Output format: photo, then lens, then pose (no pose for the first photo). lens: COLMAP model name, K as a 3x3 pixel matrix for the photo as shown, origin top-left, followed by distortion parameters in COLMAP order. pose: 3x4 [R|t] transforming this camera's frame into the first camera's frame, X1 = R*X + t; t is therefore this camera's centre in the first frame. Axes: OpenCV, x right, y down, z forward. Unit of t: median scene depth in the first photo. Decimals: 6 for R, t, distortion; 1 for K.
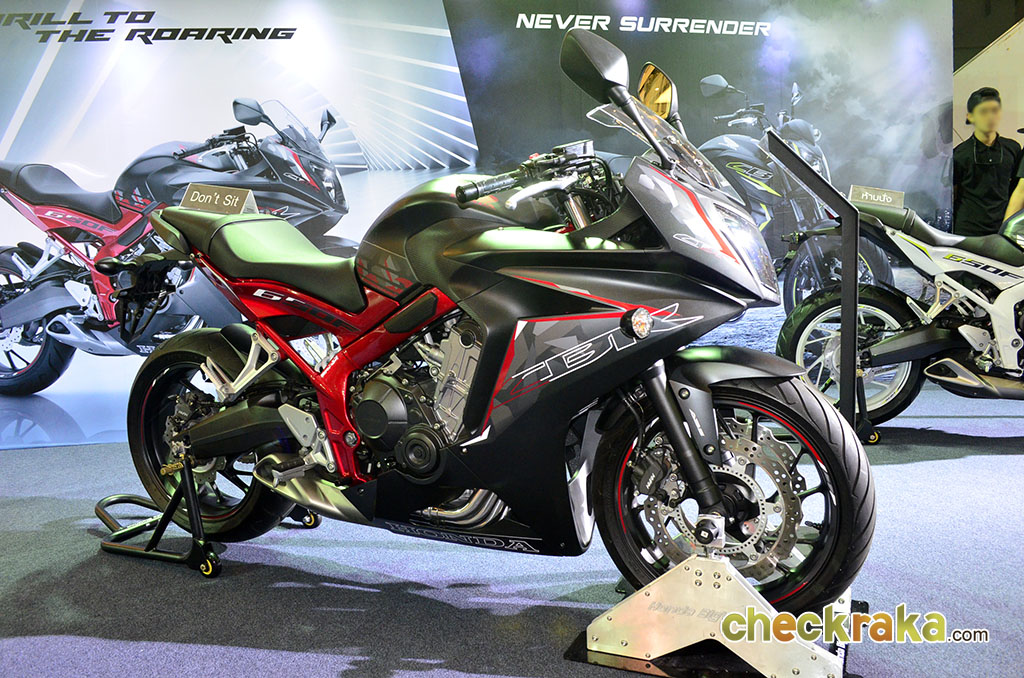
lens RADIAL K [[823.9, 0, 512.0], [0, 823.9, 339.0], [0, 0, 1]] dist [-0.085581, 0.009544]
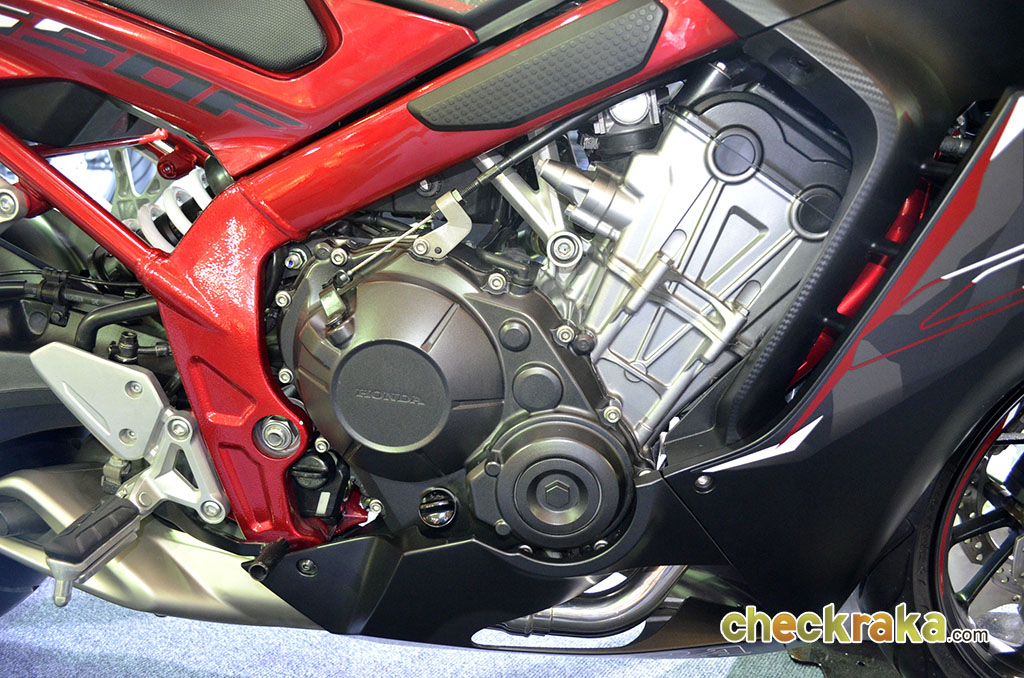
lens RADIAL K [[823.9, 0, 512.0], [0, 823.9, 339.0], [0, 0, 1]] dist [-0.085581, 0.009544]
pose [[0.930579, -0.048108, 0.362917, -0.220854], [-0.019793, 0.983267, 0.181094, 0.013360], [-0.365556, -0.175705, 0.914055, 0.625496]]
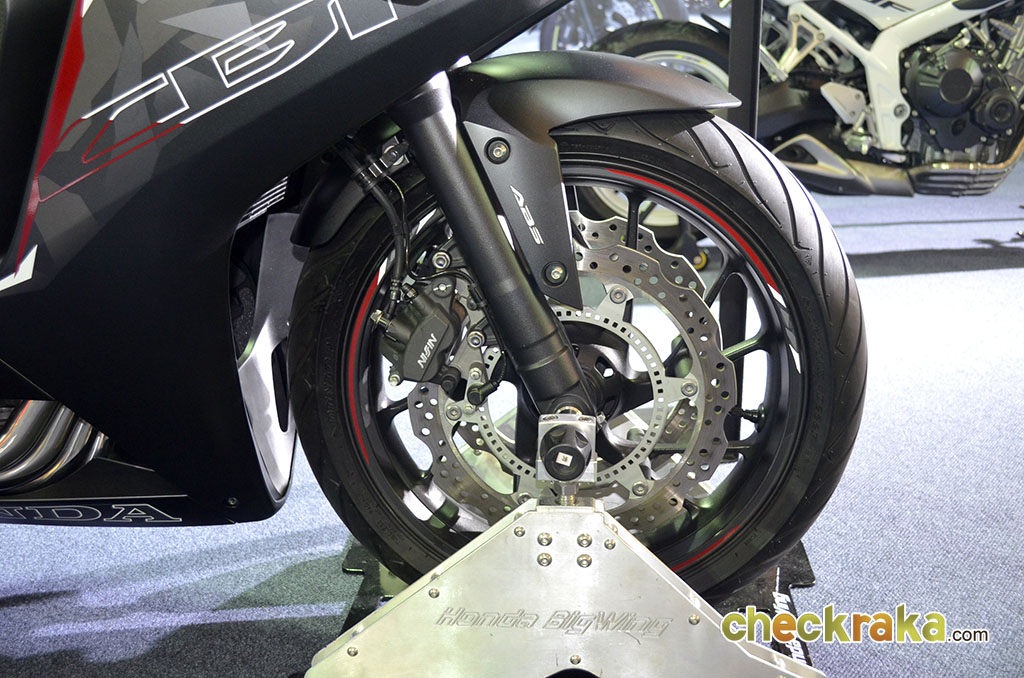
lens RADIAL K [[1108.9, 0, 512.0], [0, 1108.9, 339.0], [0, 0, 1]] dist [-0.048013, 0.005759]
pose [[0.940321, -0.075359, 0.331840, 0.008677], [0.021382, 0.986328, 0.163400, 0.056397], [-0.339617, -0.146553, 0.929076, 0.346101]]
